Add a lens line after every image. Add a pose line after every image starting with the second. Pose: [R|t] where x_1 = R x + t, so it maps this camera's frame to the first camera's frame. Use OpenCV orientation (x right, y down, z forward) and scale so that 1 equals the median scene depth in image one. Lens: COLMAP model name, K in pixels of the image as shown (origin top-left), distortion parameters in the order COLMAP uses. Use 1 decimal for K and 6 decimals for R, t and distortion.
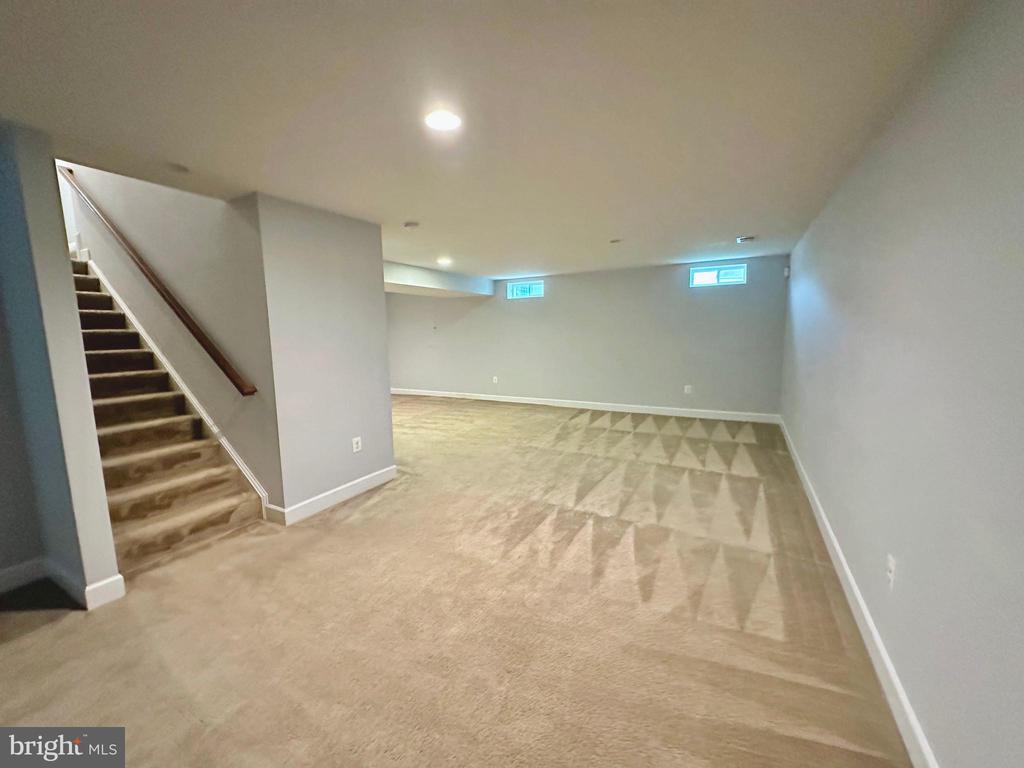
lens RADIAL K [[406.5, 0, 509.1], [0, 406.5, 384.4], [0, 0, 1]] dist [-0.003611, 0.000372]
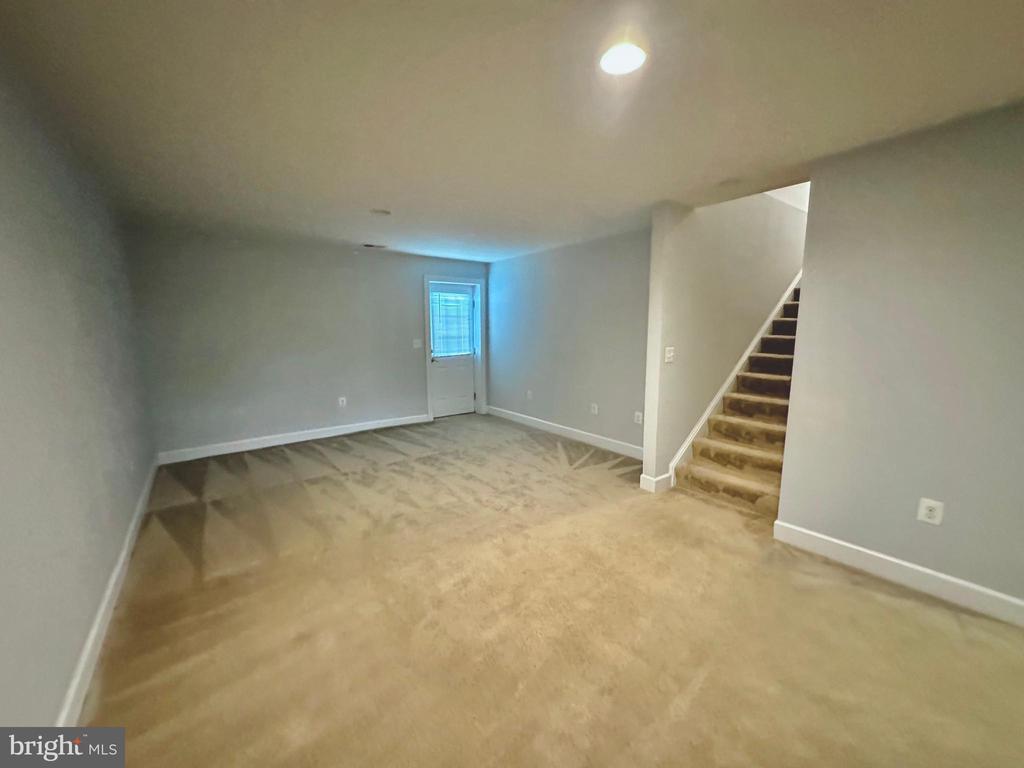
lens RADIAL K [[406.5, 0, 507.9], [0, 406.5, 384.6], [0, 0, 1]] dist [-0.003611, 0.000372]
pose [[-0.406723, 0.144562, -0.902041, 0.463091], [-0.111889, 0.972084, 0.206237, -0.103324], [0.906674, 0.184809, -0.379194, 0.756530]]
